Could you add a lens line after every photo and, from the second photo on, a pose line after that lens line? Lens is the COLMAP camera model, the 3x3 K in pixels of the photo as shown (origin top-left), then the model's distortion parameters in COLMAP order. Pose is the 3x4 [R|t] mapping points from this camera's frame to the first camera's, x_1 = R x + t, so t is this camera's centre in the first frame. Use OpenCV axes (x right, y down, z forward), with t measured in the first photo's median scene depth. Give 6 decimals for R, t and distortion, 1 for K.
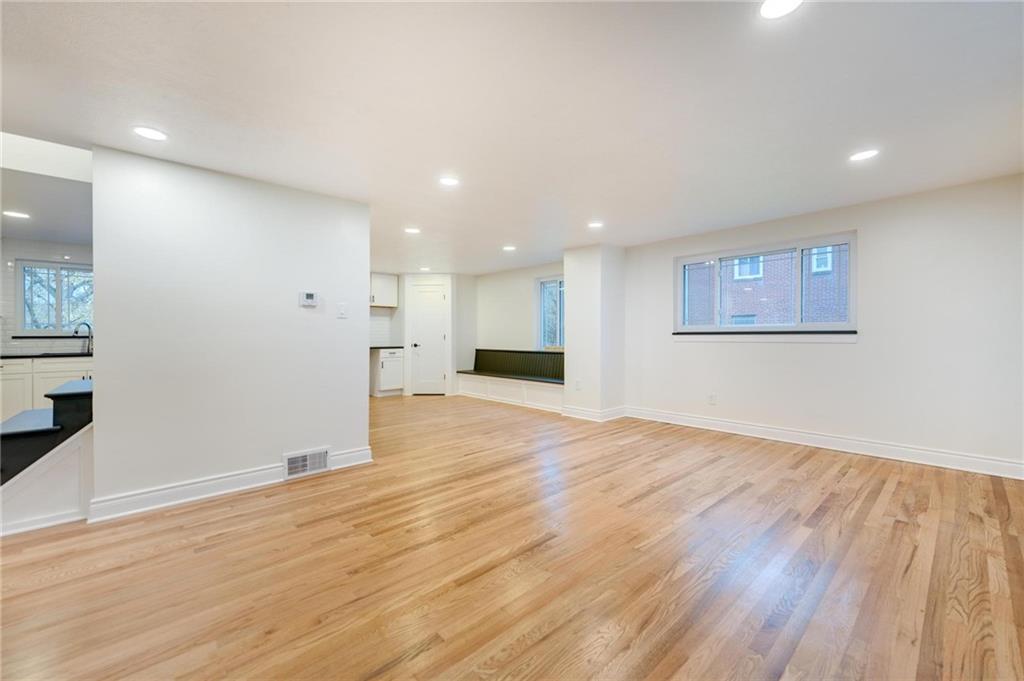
lens RADIAL K [[409.4, 0, 508.3], [0, 409.4, 333.4], [0, 0, 1]] dist [0.009654, -0.000332]
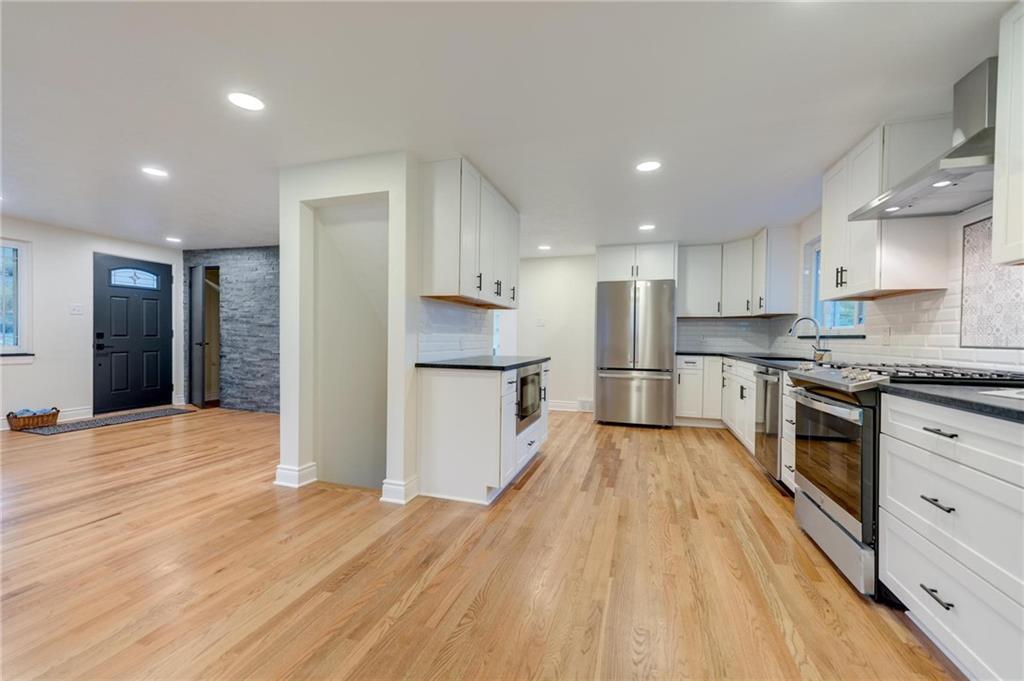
lens RADIAL K [[418.0, 0, 507.4], [0, 418.0, 337.0], [0, 0, 1]] dist [0.002184, 0.000005]
pose [[-0.863736, -0.007150, -0.503893, -0.293717], [-0.006661, 0.999974, -0.002771, 0.019131], [0.503900, 0.000963, -0.863762, 1.844674]]
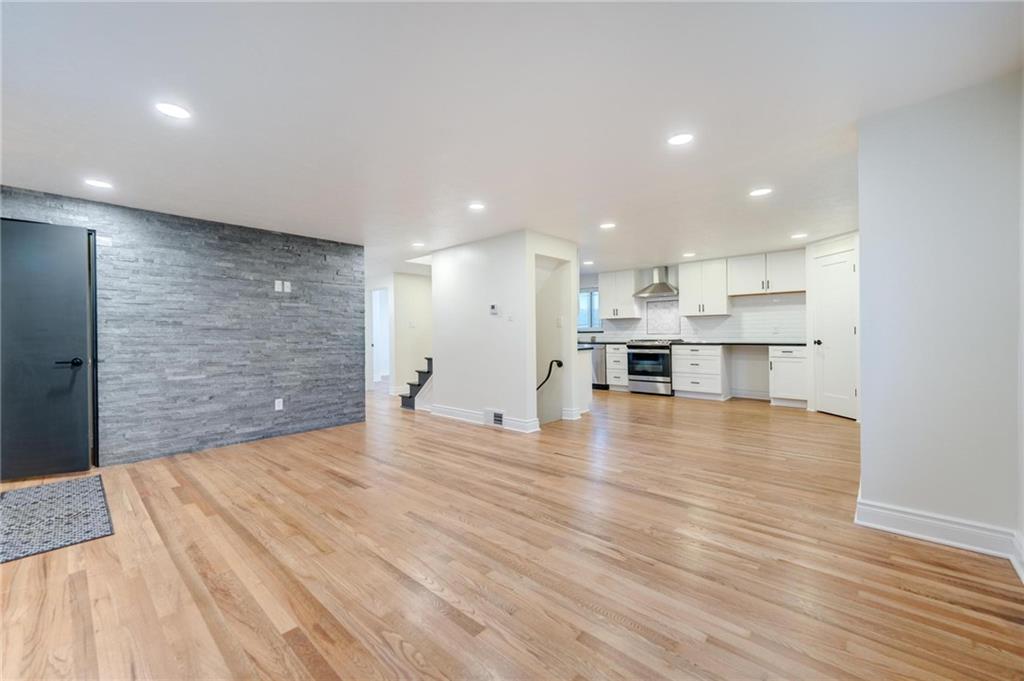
lens RADIAL K [[409.4, 0, 508.3], [0, 409.4, 333.4], [0, 0, 1]] dist [0.009654, -0.000332]
pose [[0.096950, 0.002580, -0.995286, 0.856111], [0.018890, 0.999812, 0.004432, 0.000461], [0.995110, -0.019231, 0.096883, 0.782658]]
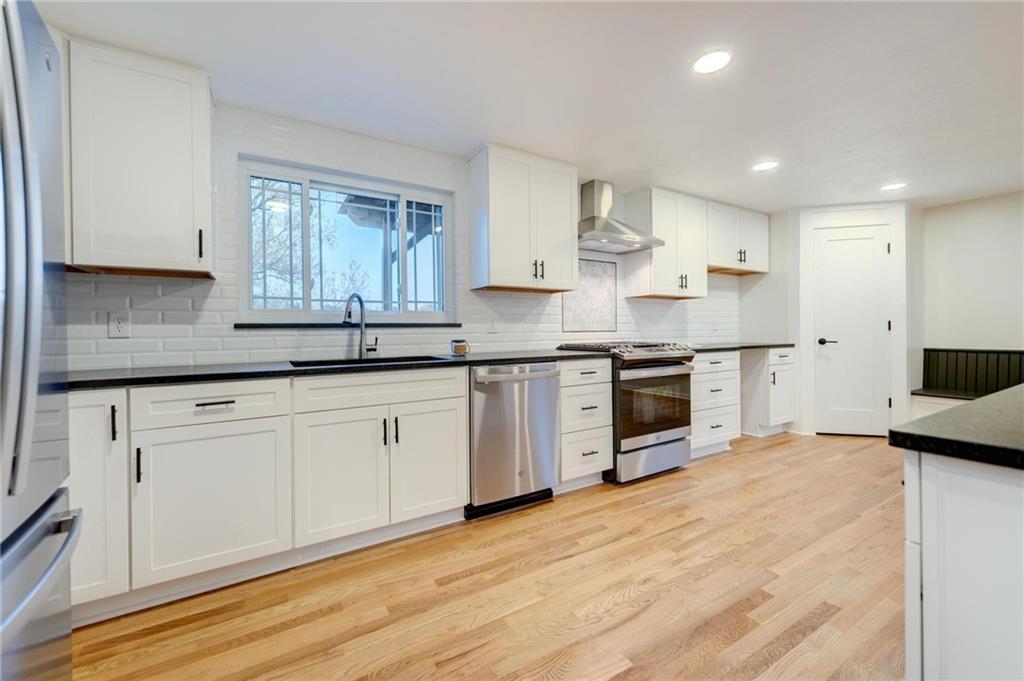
lens RADIAL K [[409.4, 0, 508.3], [0, 409.4, 333.4], [0, 0, 1]] dist [0.009654, -0.000332]
pose [[0.981441, -0.001119, -0.191763, -1.043624], [0.004771, 0.999816, 0.018581, 0.013054], [0.191707, -0.019151, 0.981265, 0.784573]]
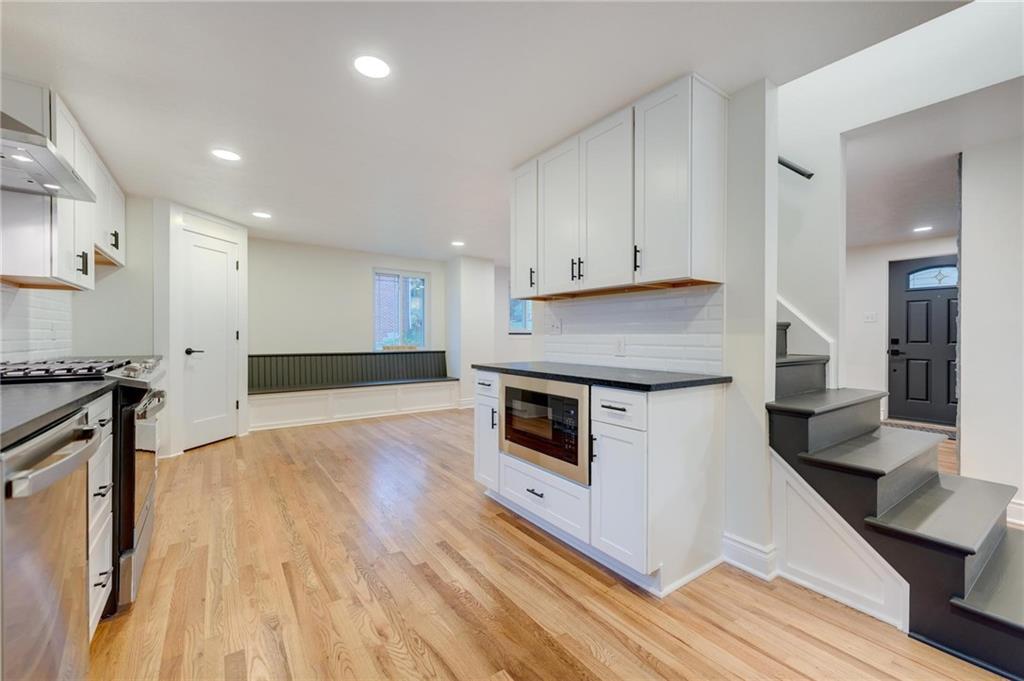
lens RADIAL K [[418.0, 0, 507.4], [0, 418.0, 337.0], [0, 0, 1]] dist [0.002184, 0.000005]
pose [[0.126103, 0.002059, 0.992015, -1.357975], [-0.009061, 0.999959, -0.000924, 0.017244], [-0.991976, -0.008872, 0.126117, 1.093521]]
